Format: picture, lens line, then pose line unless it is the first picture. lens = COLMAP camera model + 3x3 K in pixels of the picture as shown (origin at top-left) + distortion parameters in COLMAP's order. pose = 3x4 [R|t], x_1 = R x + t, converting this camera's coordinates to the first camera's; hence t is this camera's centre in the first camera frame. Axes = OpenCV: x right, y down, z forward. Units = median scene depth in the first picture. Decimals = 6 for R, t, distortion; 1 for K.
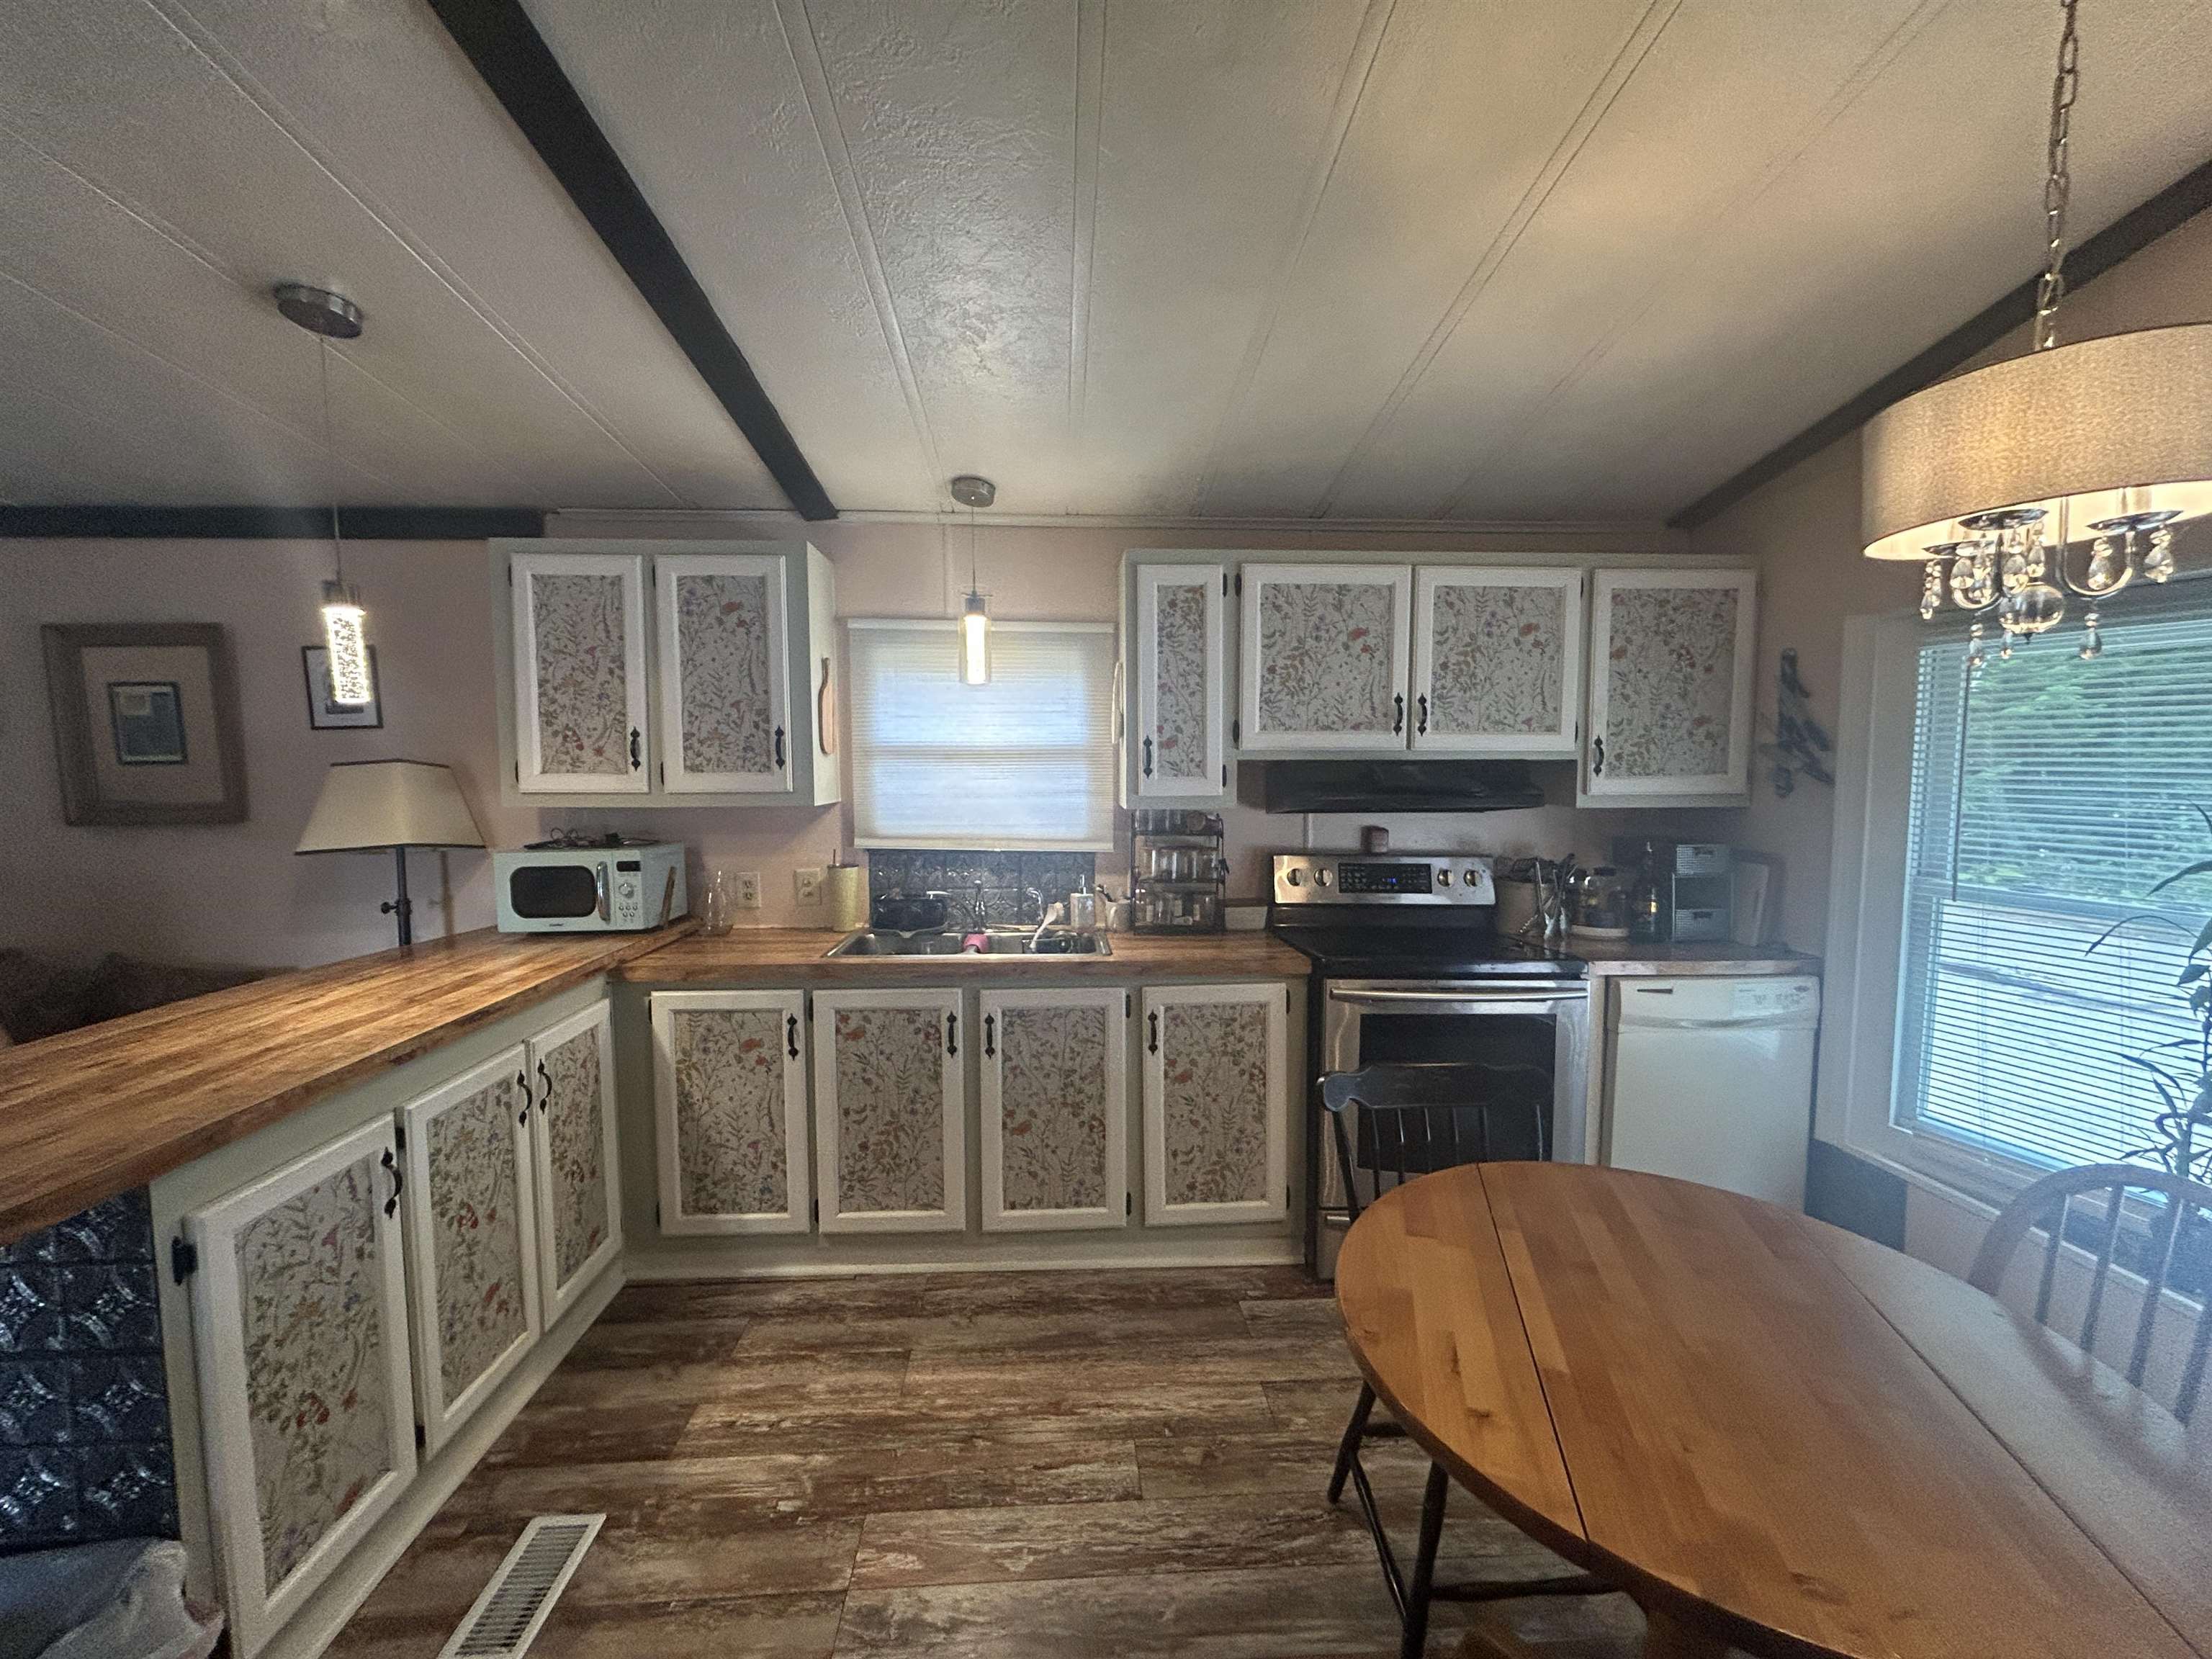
lens RADIAL K [[890.9, 0, 1095.8], [0, 890.9, 824.8], [0, 0, 1]] dist [-0.002611, 0.001719]
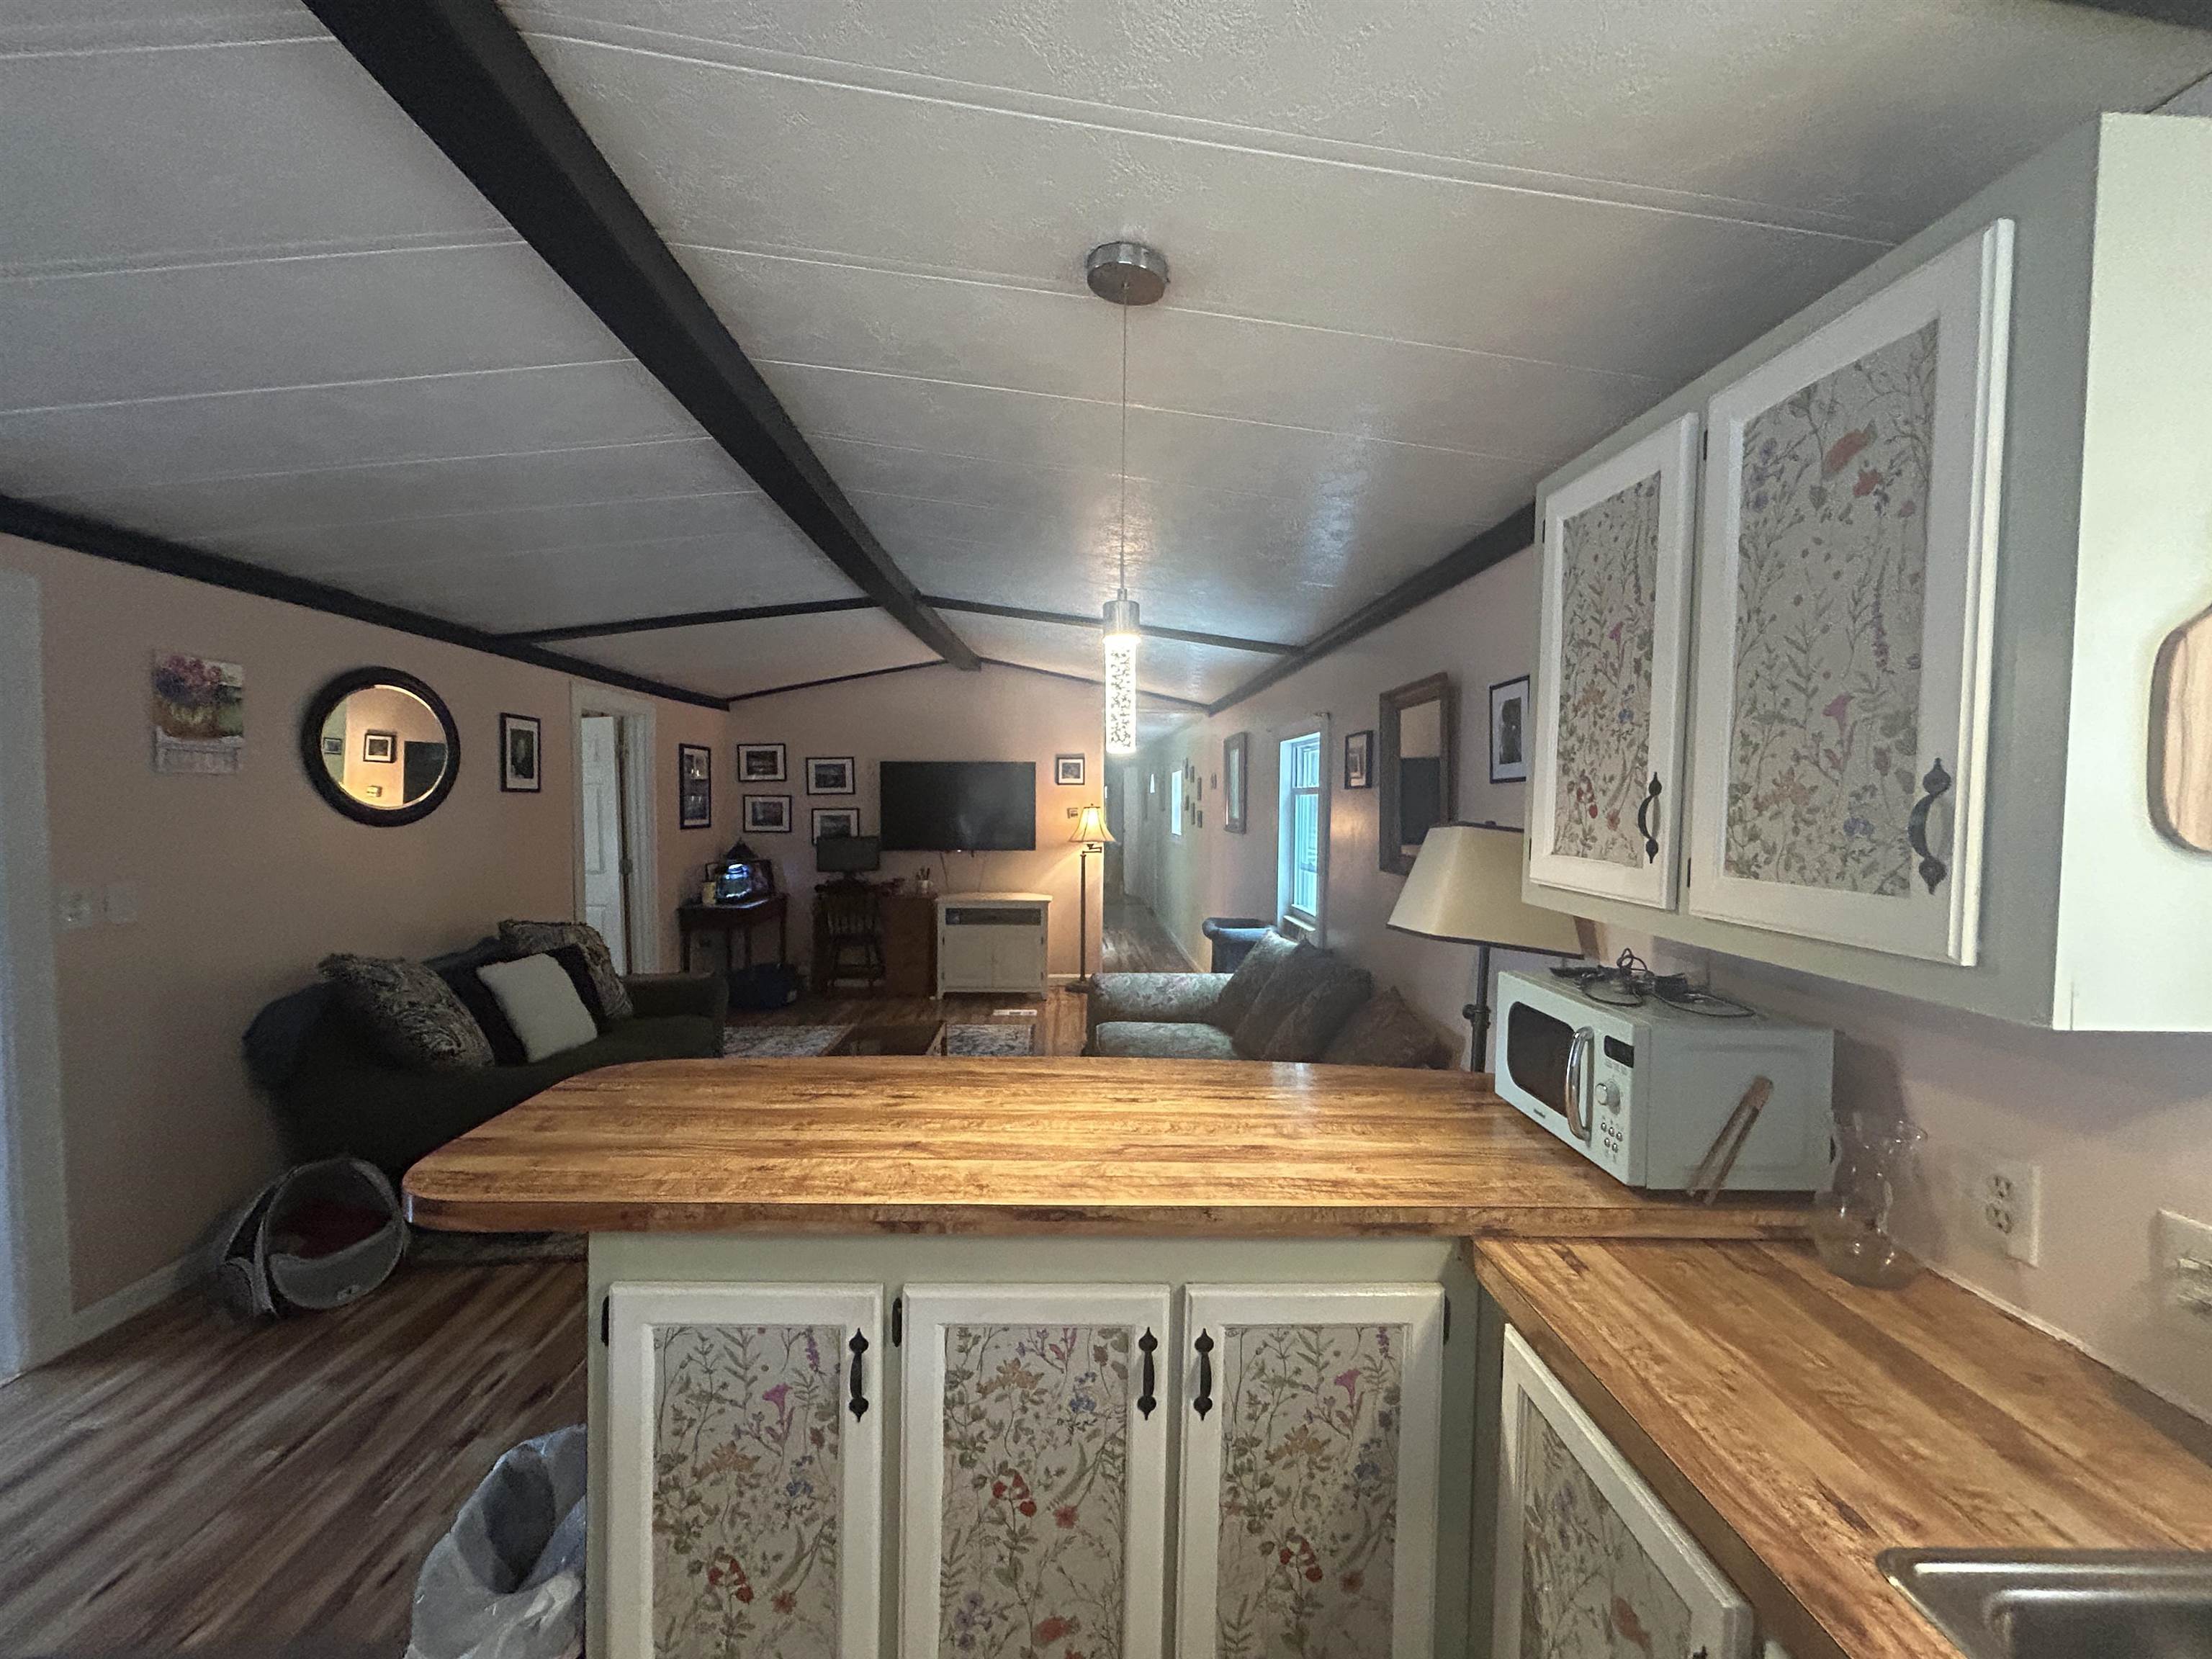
lens RADIAL K [[890.9, 0, 1106.8], [0, 890.9, 824.8], [0, 0, 1]] dist [-0.002611, 0.001719]
pose [[-0.010837, 0.037643, -0.999232, -0.025596], [-0.089928, 0.995205, 0.038467, -0.073313], [0.995889, 0.090276, -0.007400, 0.707167]]
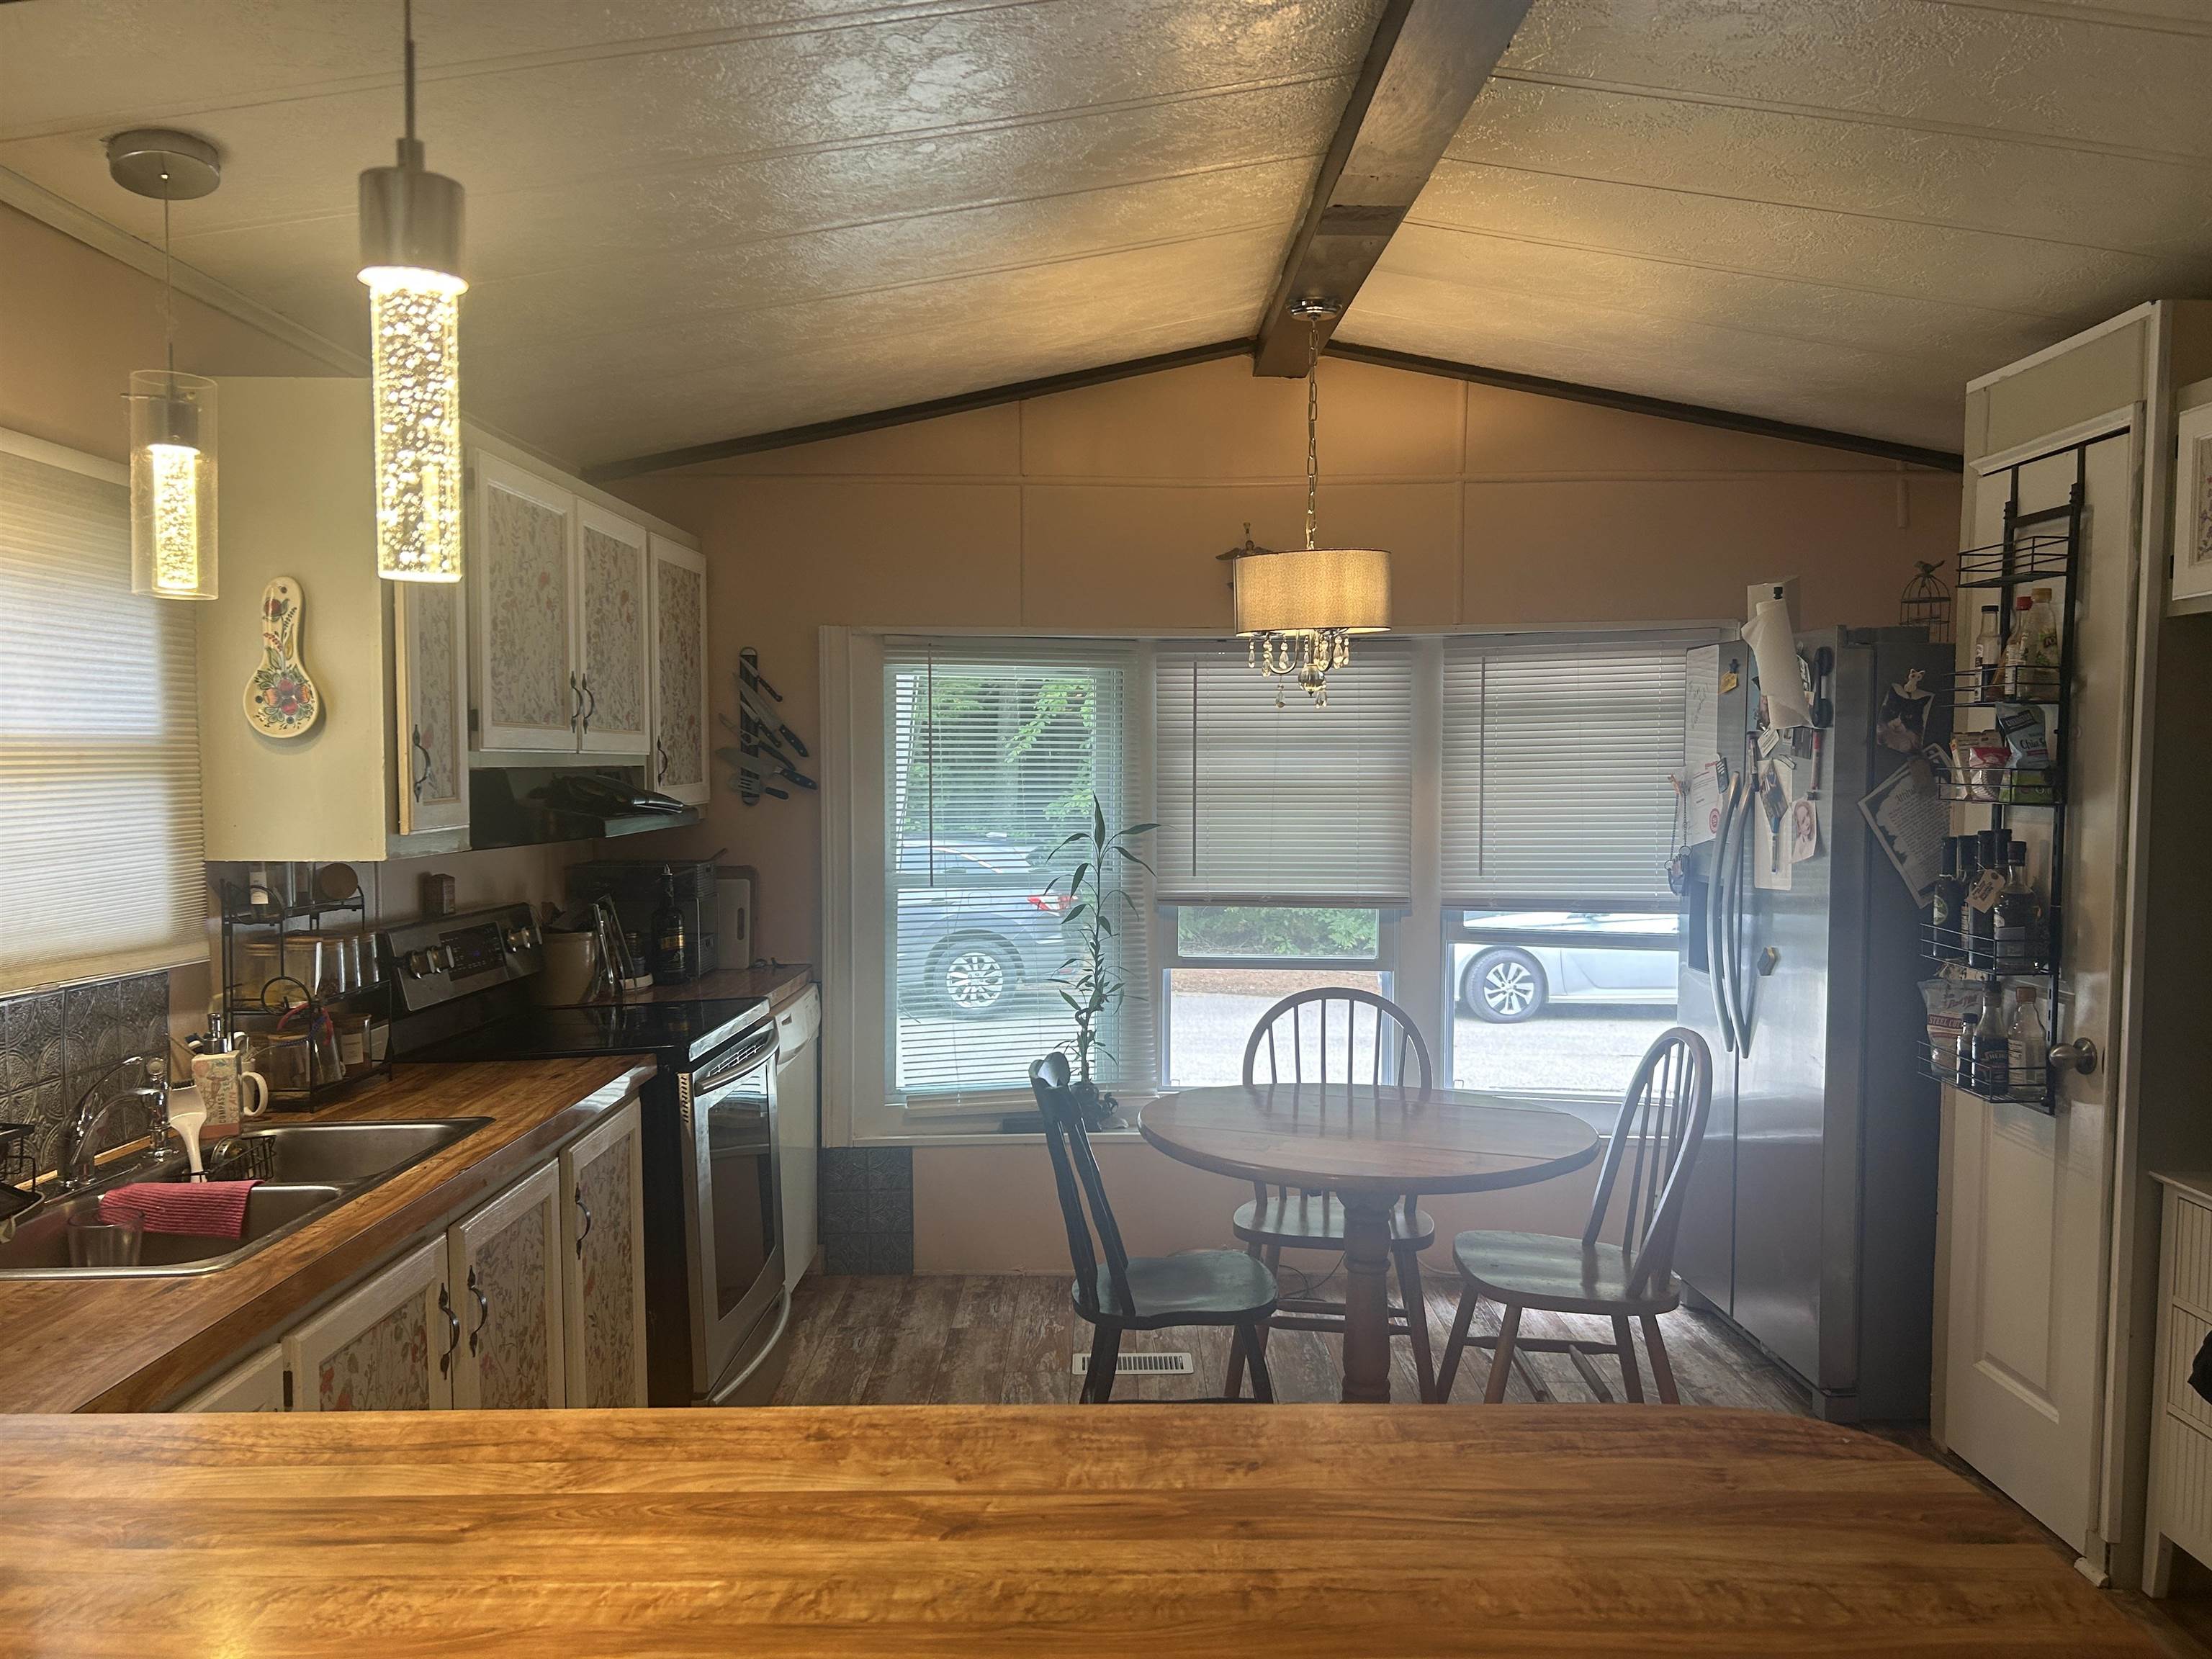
lens RADIAL K [[1659.2, 0, 1111.3], [0, 1659.2, 827.0], [0, 0, 1]] dist [0.033572, -0.016658]
pose [[0.064502, -0.040260, 0.997105, -0.982061], [0.077000, 0.996408, 0.035250, -0.041590], [-0.994942, 0.074504, 0.067370, 0.520905]]
